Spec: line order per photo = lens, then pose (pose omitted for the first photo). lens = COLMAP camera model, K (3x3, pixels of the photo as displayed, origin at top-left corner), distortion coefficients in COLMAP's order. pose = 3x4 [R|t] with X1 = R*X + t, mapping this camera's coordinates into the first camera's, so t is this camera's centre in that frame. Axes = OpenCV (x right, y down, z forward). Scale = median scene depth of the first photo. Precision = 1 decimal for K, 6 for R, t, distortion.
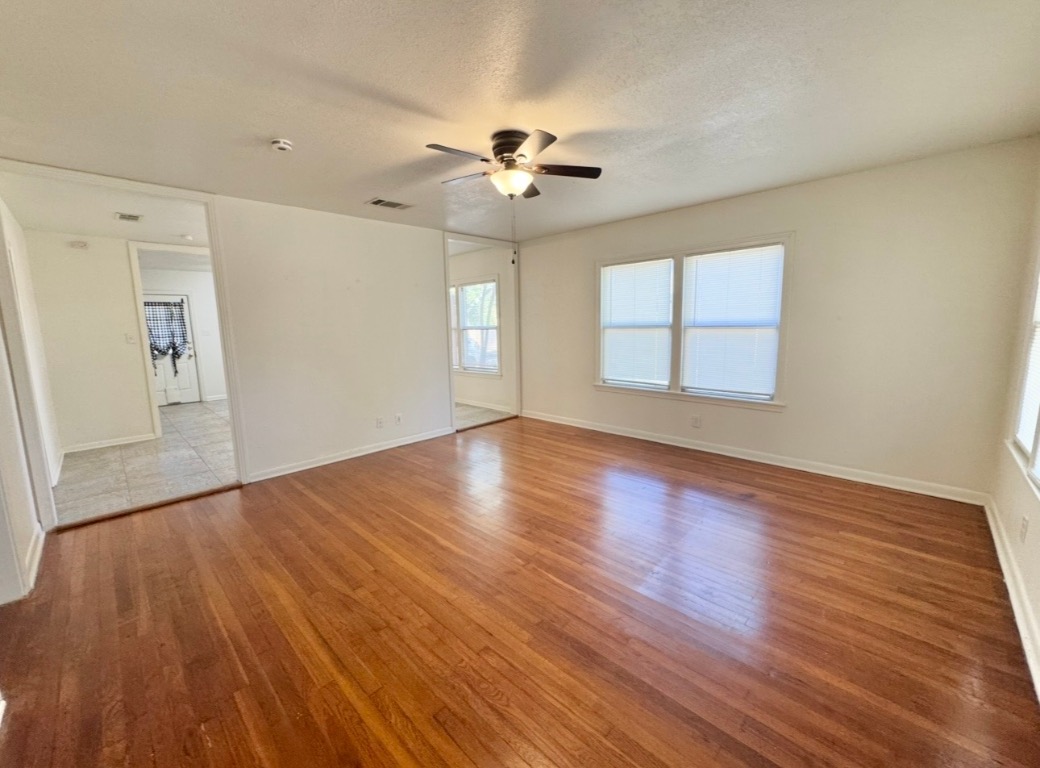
lens RADIAL K [[415.4, 0, 520.0], [0, 415.4, 384.0], [0, 0, 1]] dist [-0.000205, 0.000009]
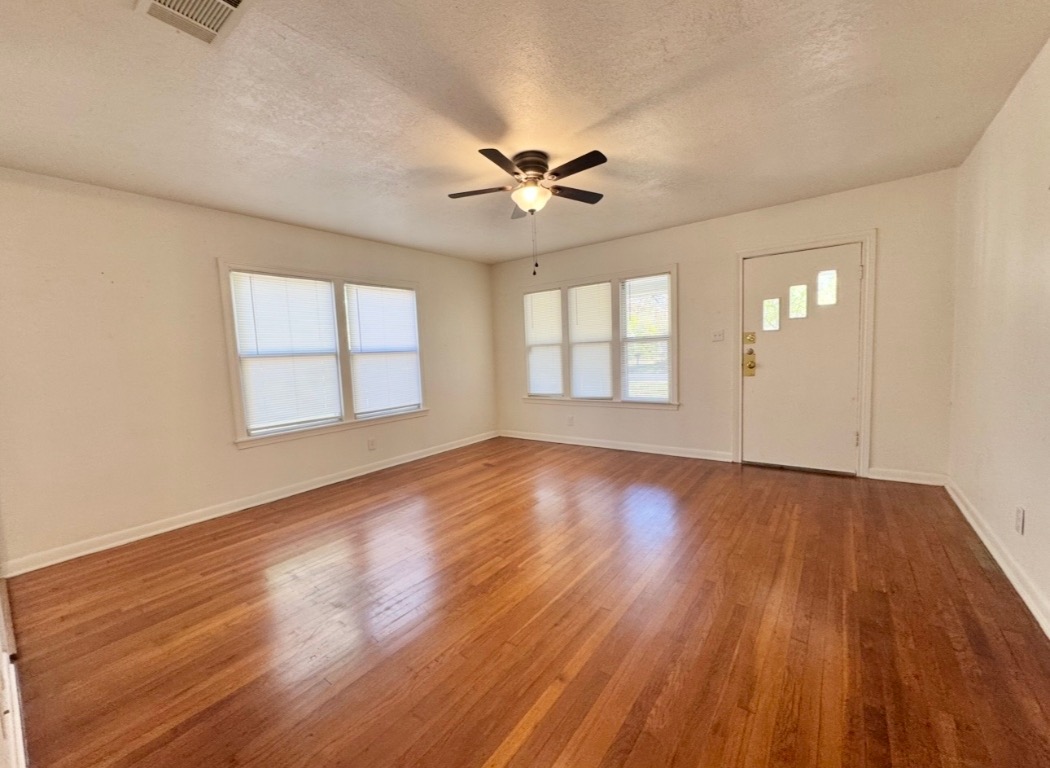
lens RADIAL K [[416.2, 0, 525.0], [0, 416.2, 384.0], [0, 0, 1]] dist [-0.013045, -0.000006]
pose [[-0.124252, -0.052947, 0.990837, -0.677719], [0.186903, 0.979452, 0.075777, -0.067383], [-0.974489, 0.194605, -0.111803, 0.762427]]
